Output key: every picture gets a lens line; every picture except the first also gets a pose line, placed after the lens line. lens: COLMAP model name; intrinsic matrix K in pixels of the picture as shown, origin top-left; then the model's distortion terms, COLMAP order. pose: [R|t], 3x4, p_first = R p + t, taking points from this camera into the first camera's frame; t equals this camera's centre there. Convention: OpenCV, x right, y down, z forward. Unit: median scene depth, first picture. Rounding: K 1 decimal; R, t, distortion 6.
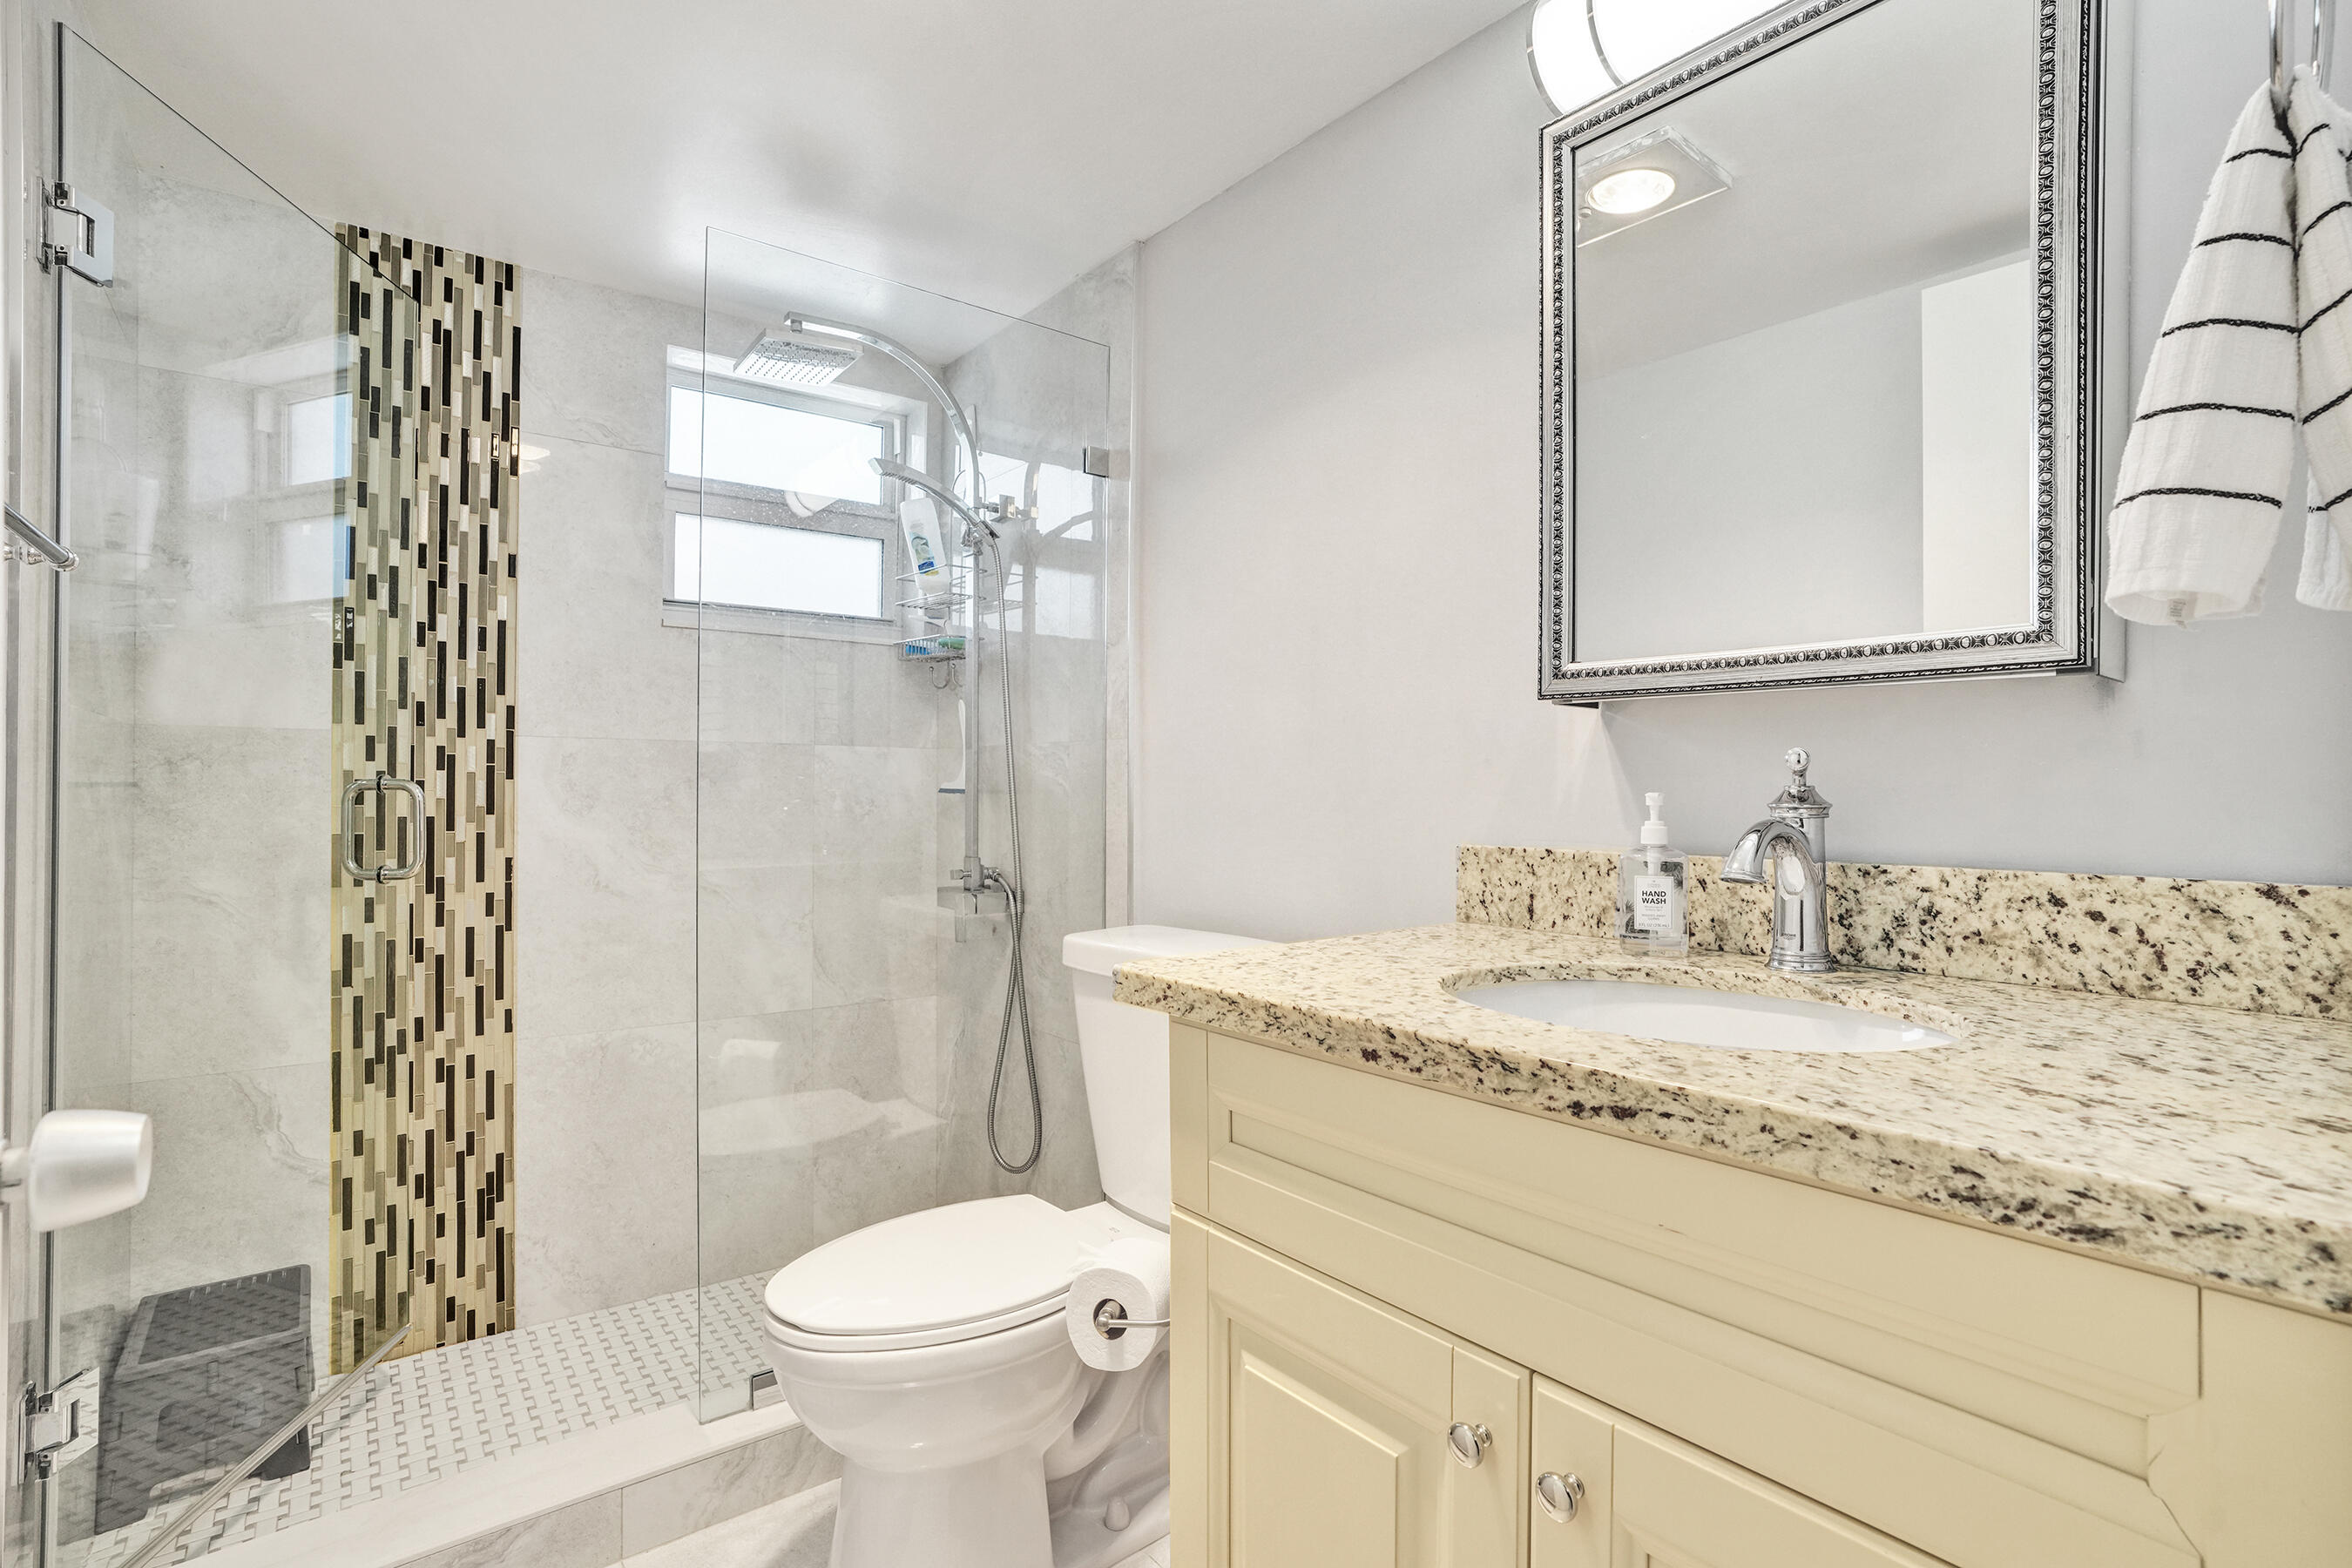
lens RADIAL K [[1138.1, 0, 1193.6], [0, 1138.1, 790.2], [0, 0, 1]] dist [-0.045584, 0.022141]
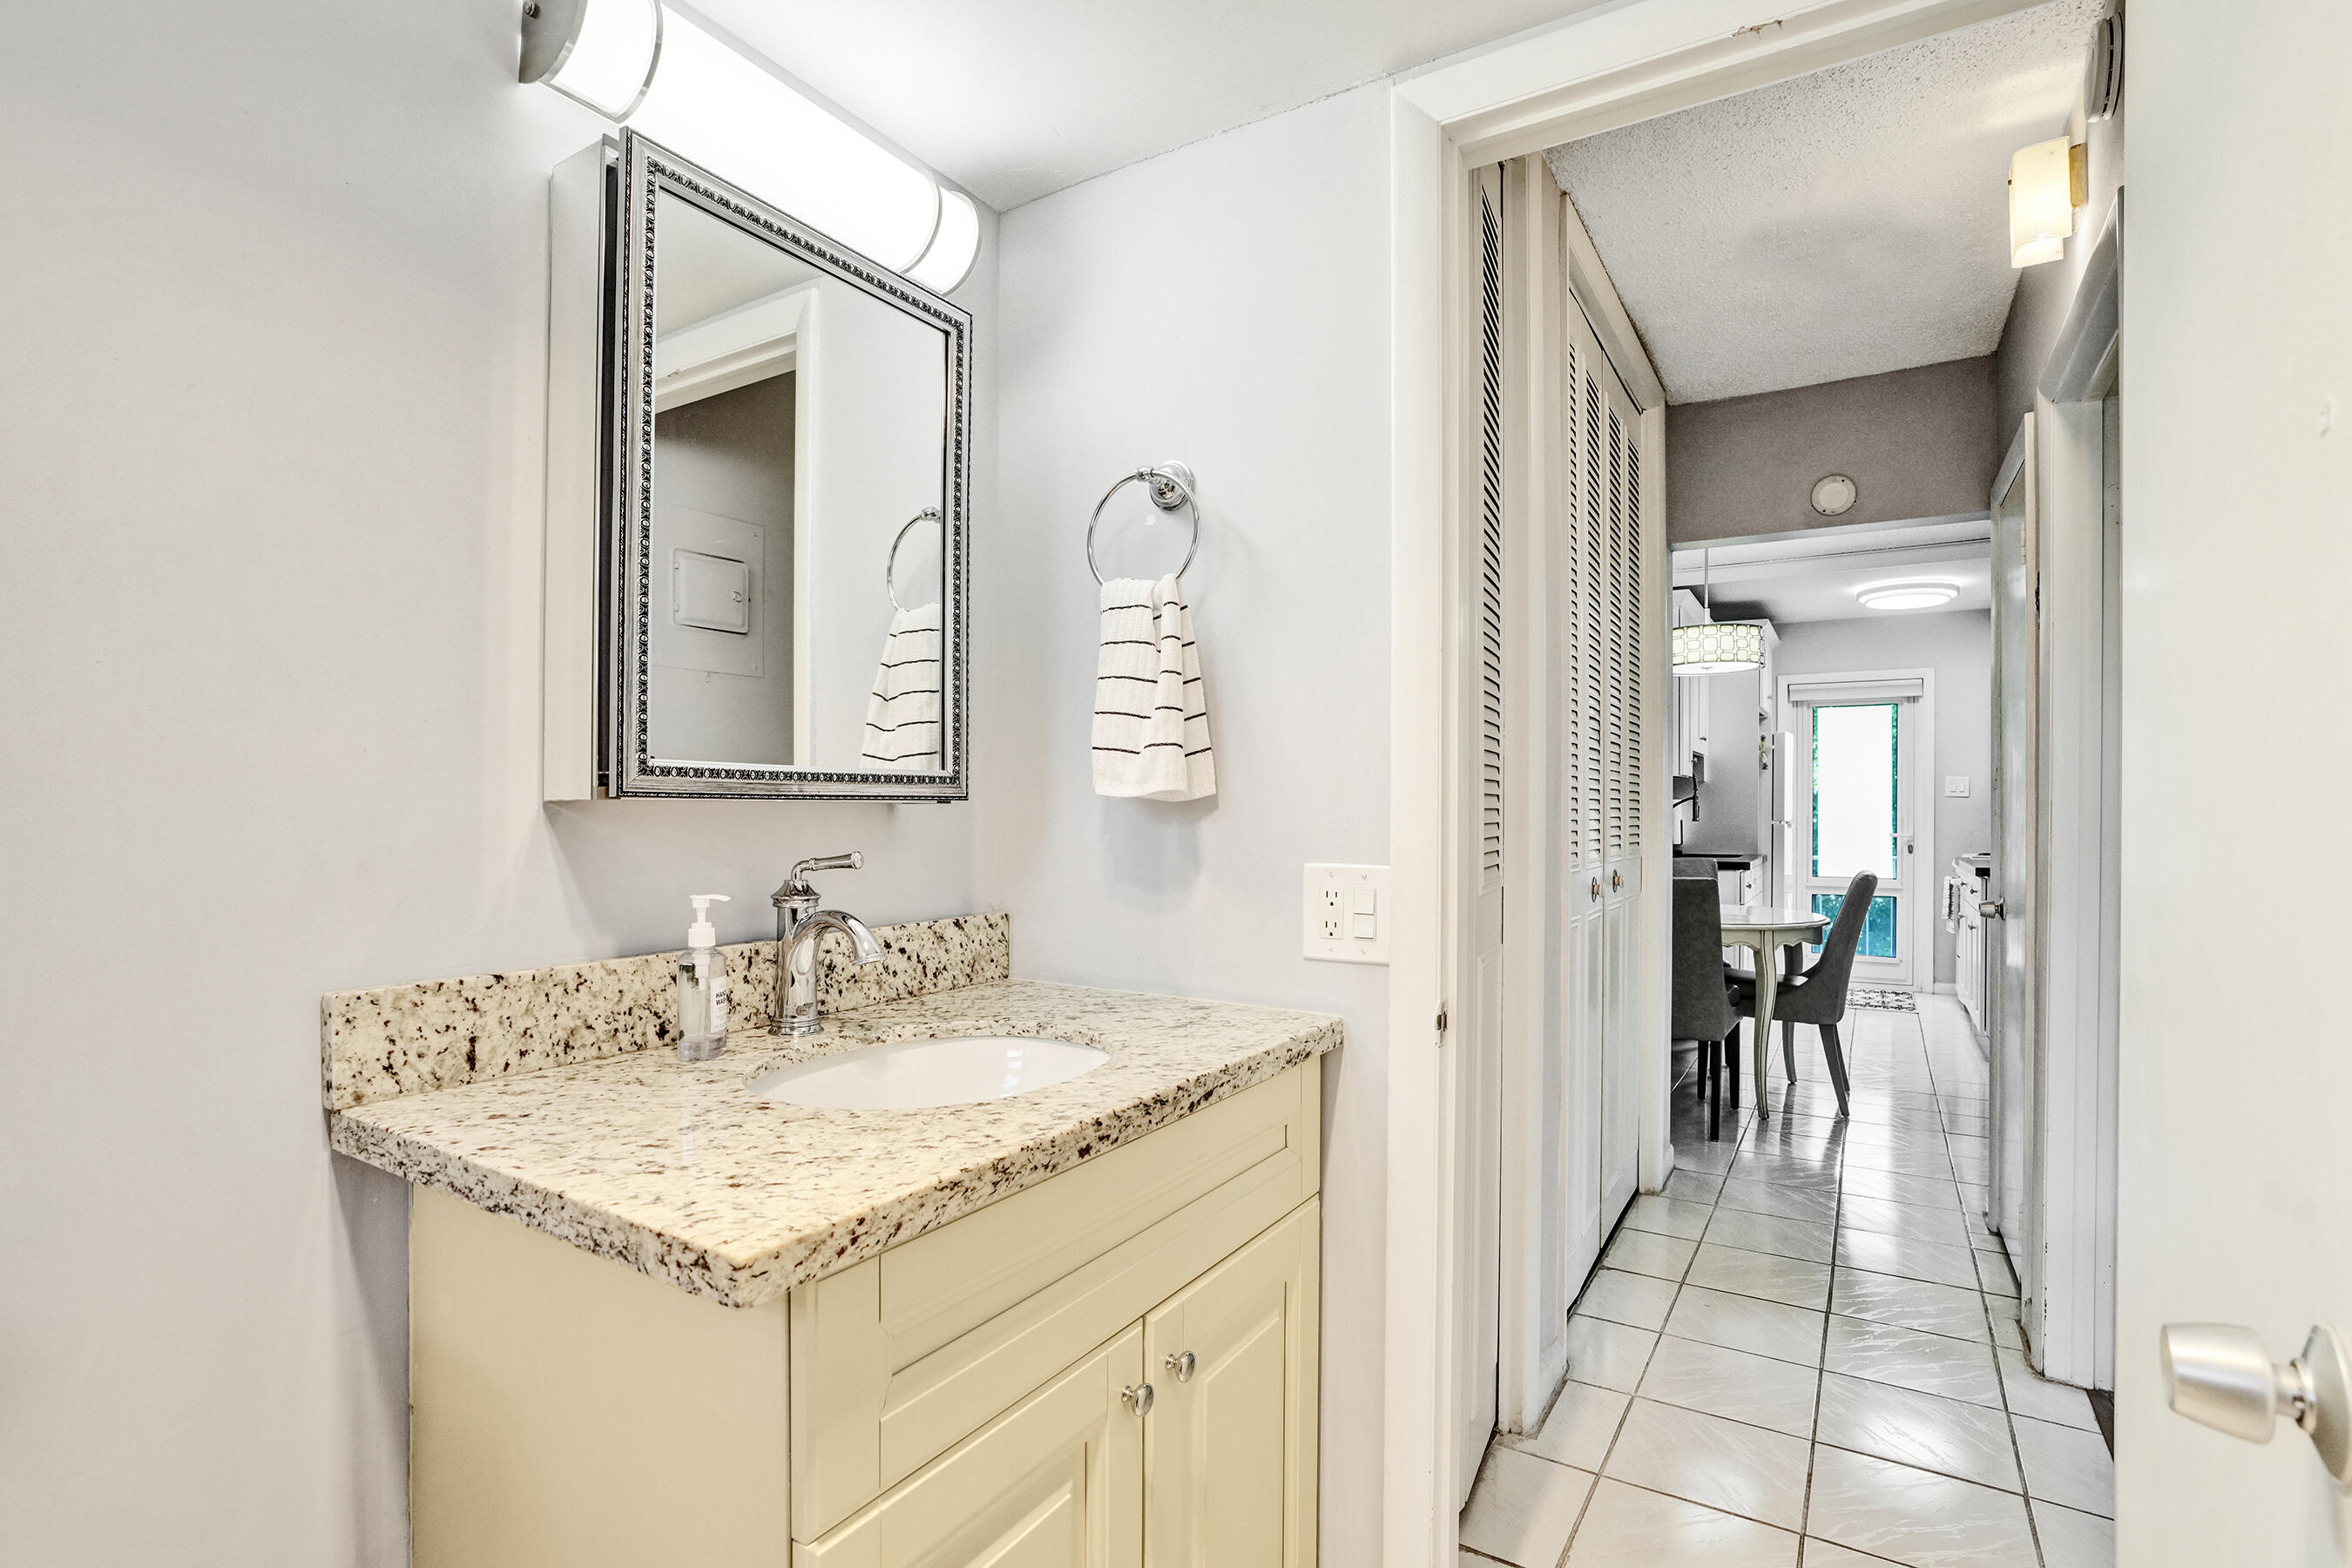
lens RADIAL K [[1138.1, 0, 1189.9], [0, 1138.1, 801.9], [0, 0, 1]] dist [-0.045584, 0.022141]
pose [[-0.349342, -0.004578, 0.936984, -0.782545], [-0.007143, 0.999972, 0.002223, -0.098018], [-0.936968, -0.005916, -0.349365, 1.085069]]
